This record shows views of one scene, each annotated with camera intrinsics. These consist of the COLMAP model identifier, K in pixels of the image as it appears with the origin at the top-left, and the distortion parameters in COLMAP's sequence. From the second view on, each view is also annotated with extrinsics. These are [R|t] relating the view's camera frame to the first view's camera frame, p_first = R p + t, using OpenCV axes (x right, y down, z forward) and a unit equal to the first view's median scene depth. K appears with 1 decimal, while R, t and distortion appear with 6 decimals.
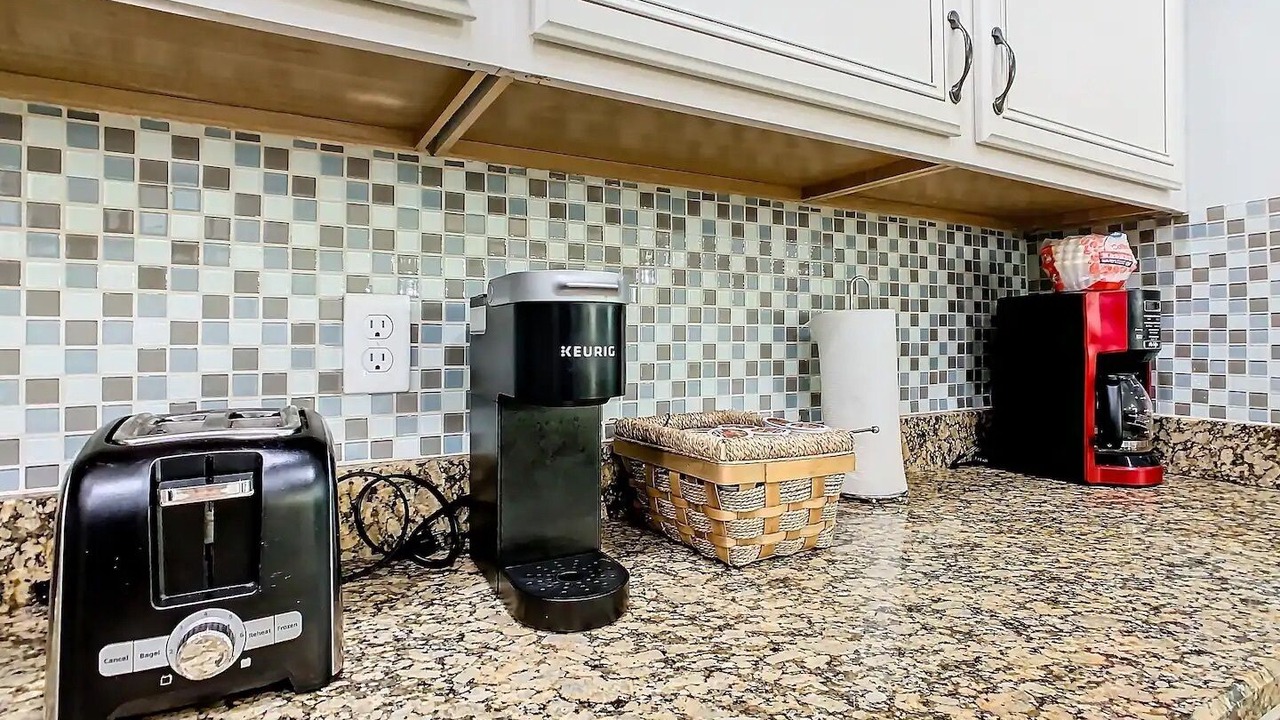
lens RADIAL K [[648.0, 0, 651.0], [0, 648.0, 336.7], [0, 0, 1]] dist [-0.013970, 0.000444]
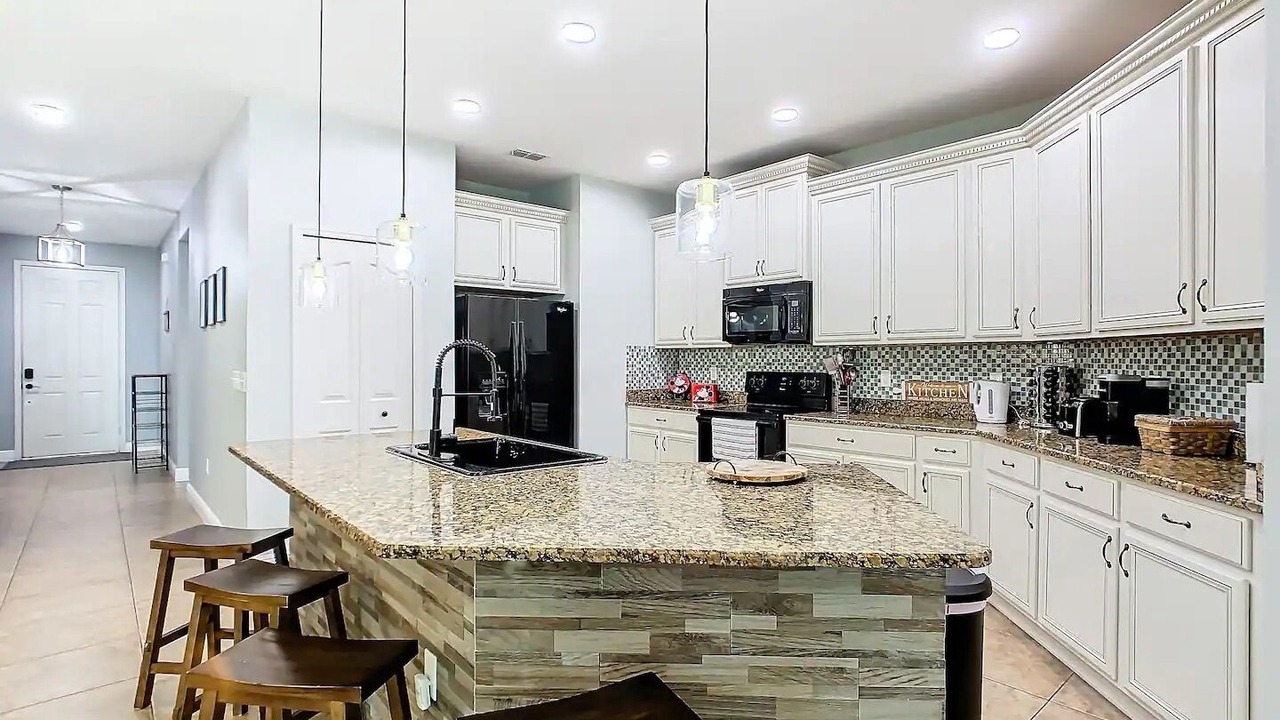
lens RADIAL K [[638.3, 0, 646.3], [0, 638.3, 359.7], [0, 0, 1]] dist [-0.002183, -0.000669]
pose [[-0.567412, -0.002984, -0.823429, 3.463950], [-0.004995, 0.999988, -0.000182, -0.112912], [0.823419, 0.004009, -0.567419, 0.506588]]
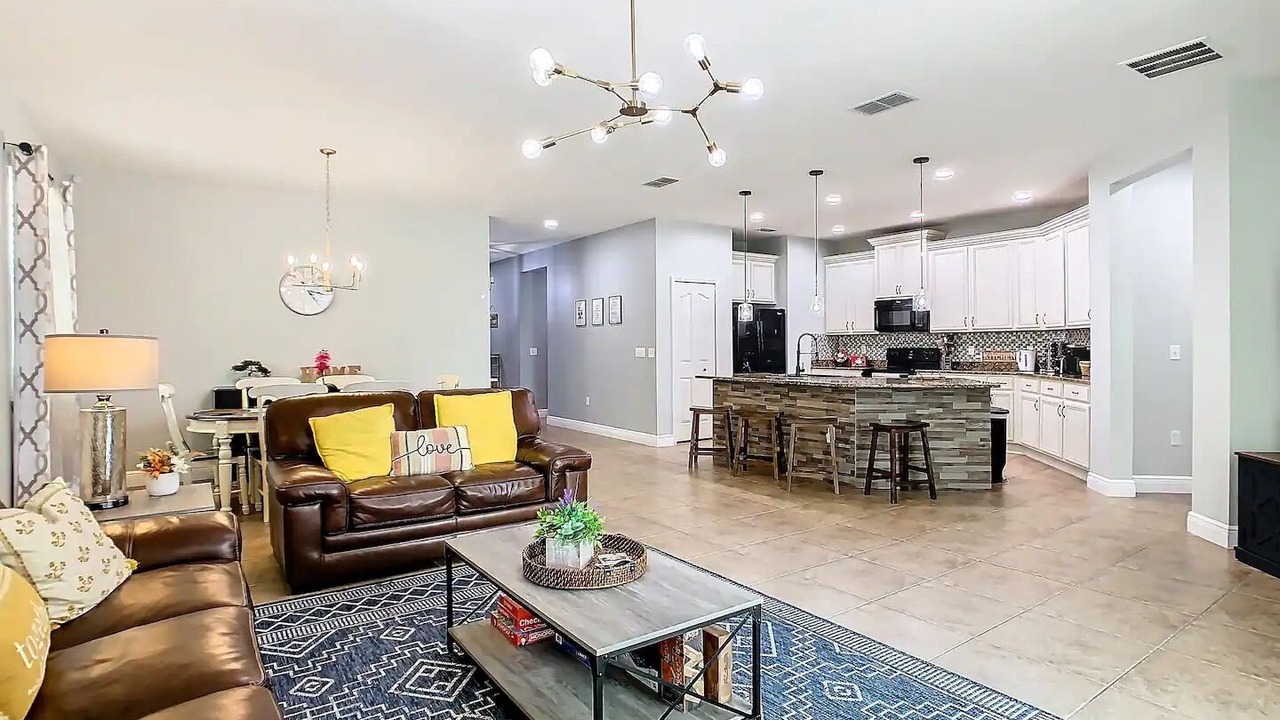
lens RADIAL K [[648.0, 0, 651.0], [0, 648.0, 336.7], [0, 0, 1]] dist [-0.013970, 0.000444]
pose [[-0.645666, -0.009230, -0.763564, 7.852798], [0.002746, 0.999892, -0.014409, -0.058036], [0.763615, -0.011400, -0.645571, 1.575902]]
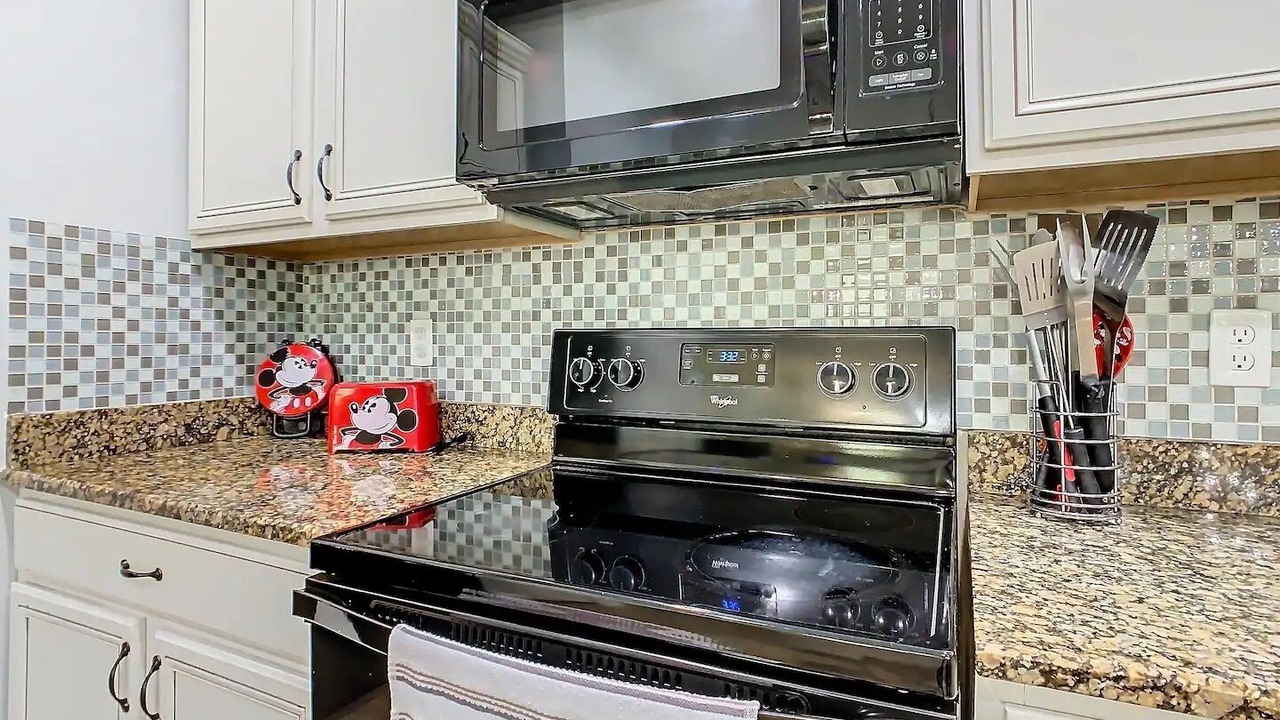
lens RADIAL K [[648.0, 0, 651.0], [0, 648.0, 336.7], [0, 0, 1]] dist [-0.013970, 0.000444]
pose [[-0.176375, -0.004428, -0.984313, -0.061839], [-0.002248, 0.999989, -0.004095, -0.001870], [0.984320, 0.001490, -0.176383, -1.370343]]
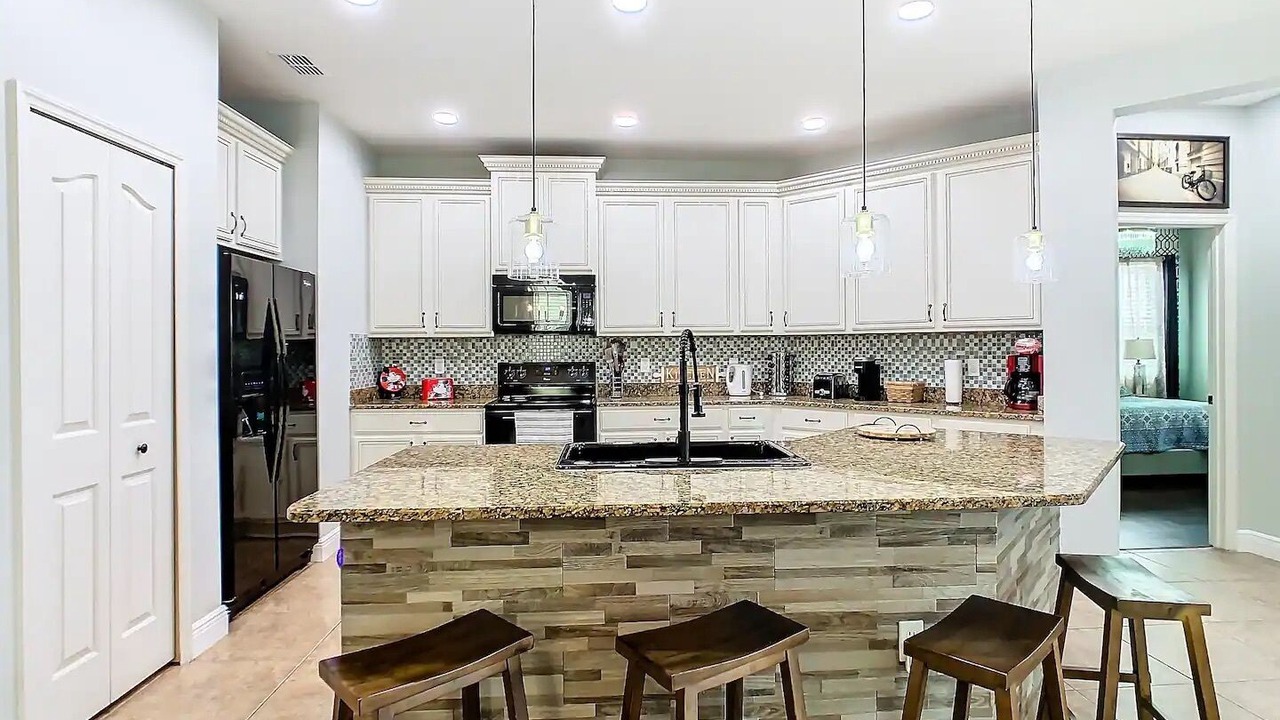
lens RADIAL K [[658.0, 0, 642.4], [0, 658.0, 345.6], [0, 0, 1]] dist [0.001368, 0.000257]
pose [[0.310273, -0.005519, -0.950632, 3.903254], [0.004268, 0.999981, -0.004412, -0.126644], [0.950638, -0.002689, 0.310290, -2.337135]]
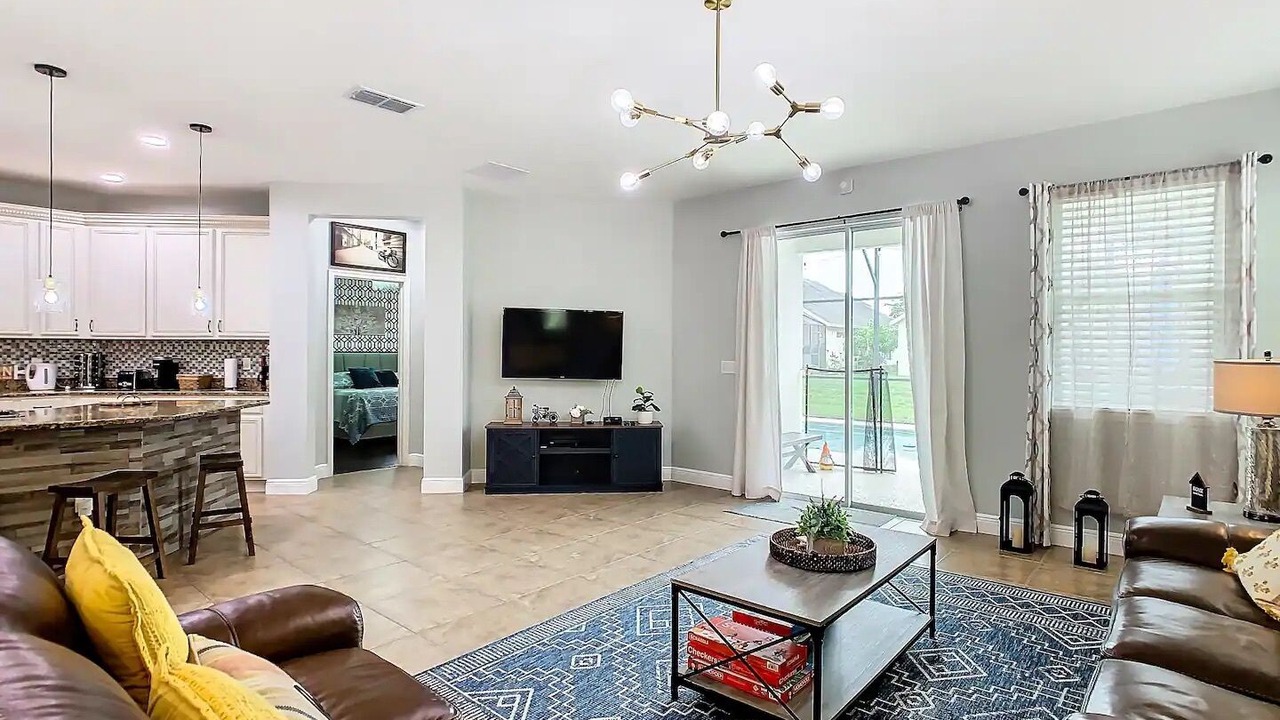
lens RADIAL K [[647.2, 0, 640.0], [0, 647.2, 354.9], [0, 0, 1]] dist [-0.032971, 0.027616]
pose [[0.897065, 0.005511, -0.441864, 6.746681], [-0.004218, 0.999983, 0.003908, -0.120248], [0.441878, -0.001642, 0.897073, -2.858410]]
